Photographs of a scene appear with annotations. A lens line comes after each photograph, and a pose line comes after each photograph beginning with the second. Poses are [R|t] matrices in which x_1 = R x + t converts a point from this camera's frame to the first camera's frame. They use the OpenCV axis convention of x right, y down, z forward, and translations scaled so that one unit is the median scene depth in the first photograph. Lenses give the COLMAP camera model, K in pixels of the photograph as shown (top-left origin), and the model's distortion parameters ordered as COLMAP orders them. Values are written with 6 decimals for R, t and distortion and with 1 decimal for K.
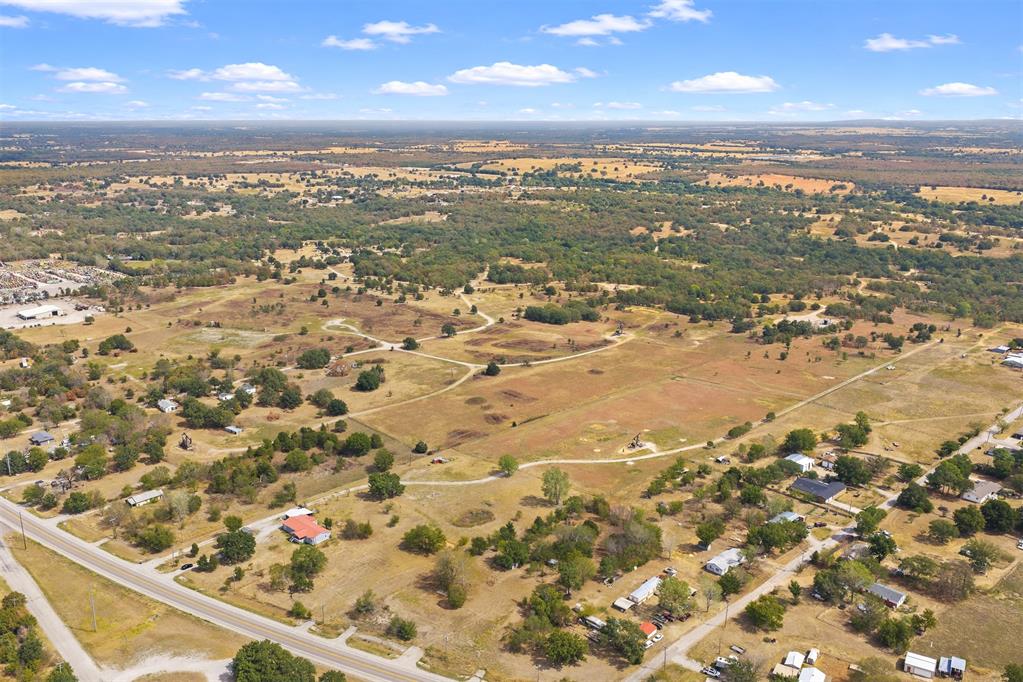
lens RADIAL K [[856.0, 0, 514.9], [0, 856.0, 336.2], [0, 0, 1]] dist [0.010077, -0.007661]
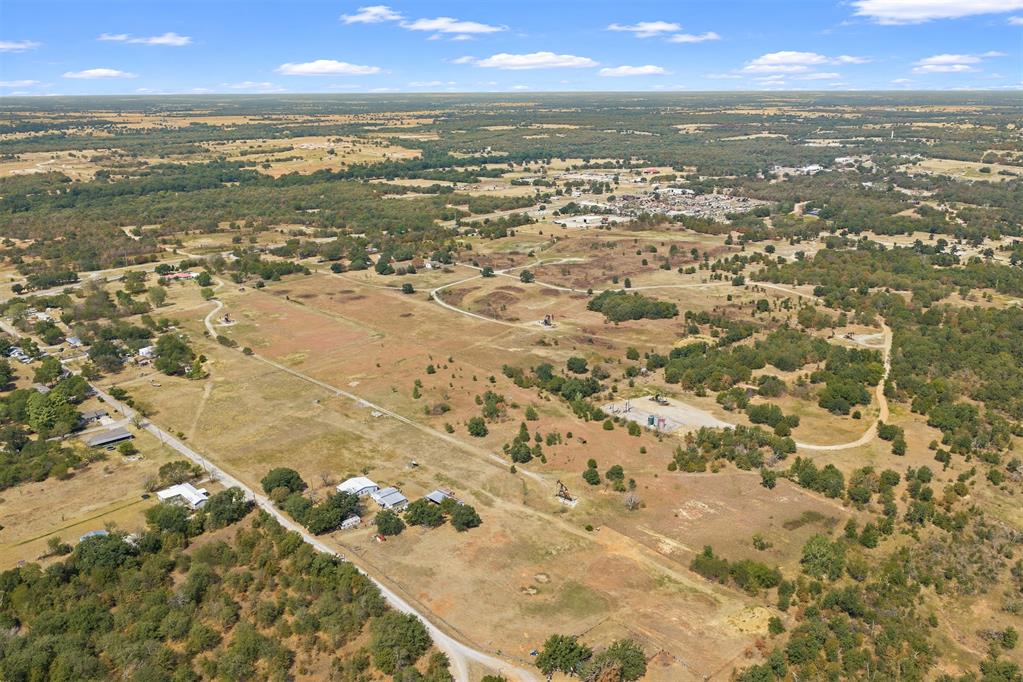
lens RADIAL K [[847.2, 0, 515.8], [0, 847.2, 344.0], [0, 0, 1]] dist [0.007459, -0.011589]
pose [[0.007334, 0.289145, -0.957257, 1.772595], [-0.247595, 0.928000, 0.278411, -0.405035], [0.968836, 0.234970, 0.078397, 1.630677]]
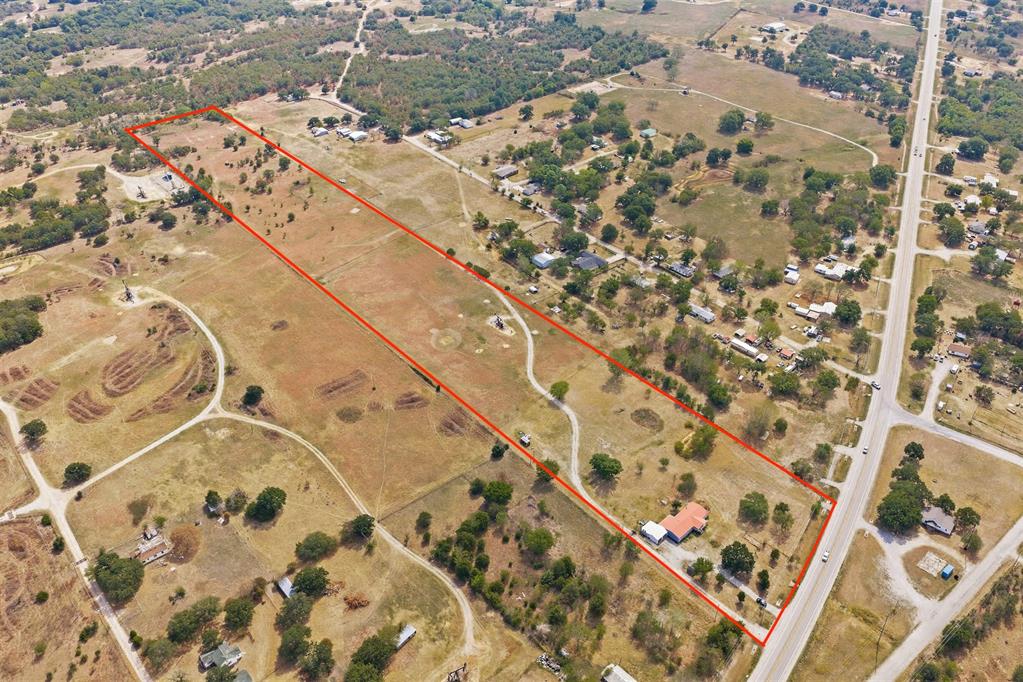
lens RADIAL K [[847.2, 0, 515.8], [0, 847.2, 344.0], [0, 0, 1]] dist [0.007459, -0.011589]
pose [[0.060782, -0.579300, 0.812845, -0.938997], [0.255120, 0.796318, 0.548444, -0.551942], [-0.964997, 0.174037, 0.196193, 0.919420]]
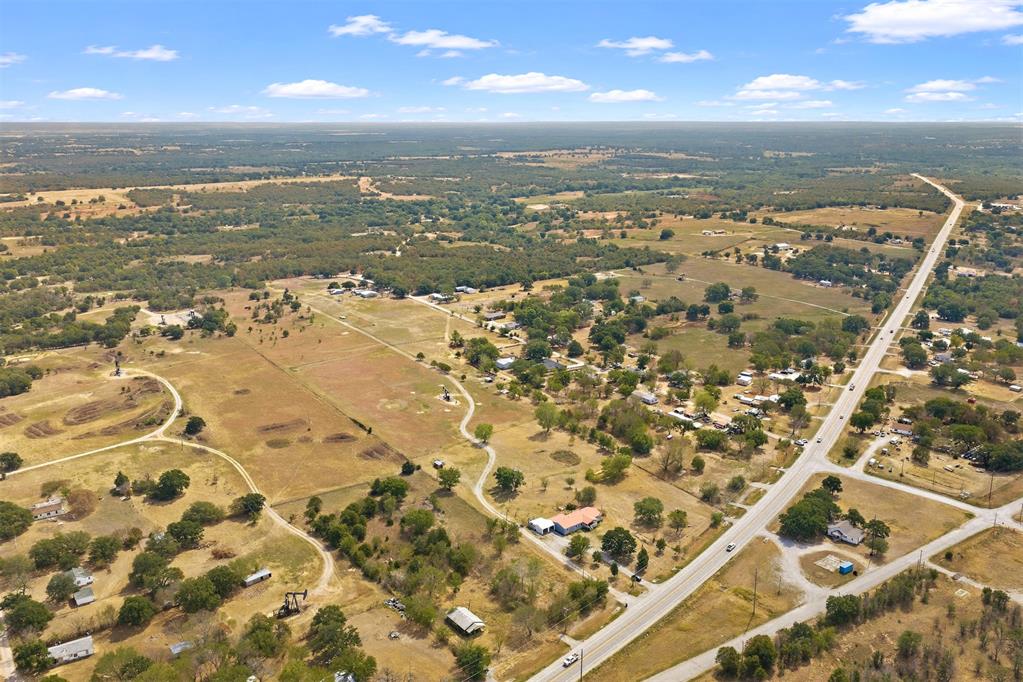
lens RADIAL K [[856.0, 0, 514.9], [0, 856.0, 336.2], [0, 0, 1]] dist [0.010077, -0.007661]
pose [[0.162169, -0.250306, 0.954488, -1.132173], [0.252213, 0.945677, 0.205144, -0.203796], [-0.953986, 0.207466, 0.216490, 0.769548]]
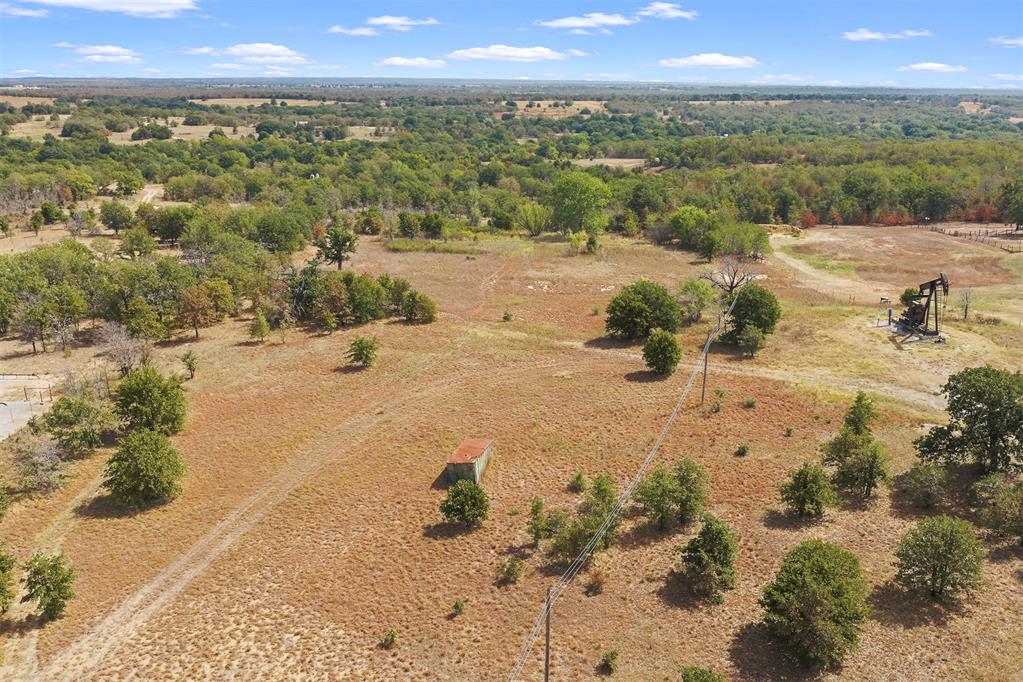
lens RADIAL K [[847.2, 0, 515.8], [0, 847.2, 344.0], [0, 0, 1]] dist [0.007459, -0.011589]
pose [[0.686287, -0.214044, 0.695123, 0.669556], [0.179112, 0.976021, 0.123704, -0.049638], [-0.704932, 0.039608, 0.708168, 1.705913]]
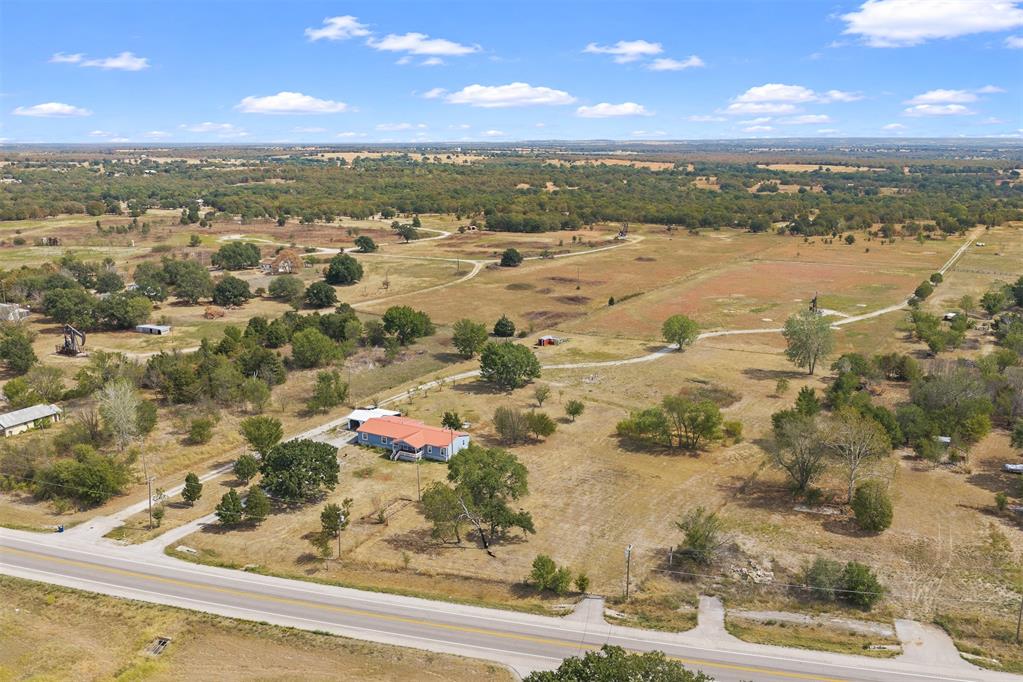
lens RADIAL K [[847.2, 0, 515.8], [0, 847.2, 344.0], [0, 0, 1]] dist [0.007459, -0.011589]
pose [[0.971399, -0.056764, 0.230569, -0.282178], [0.059991, 0.998174, -0.007002, 0.172445], [-0.229751, 0.020634, 0.973031, 0.499389]]
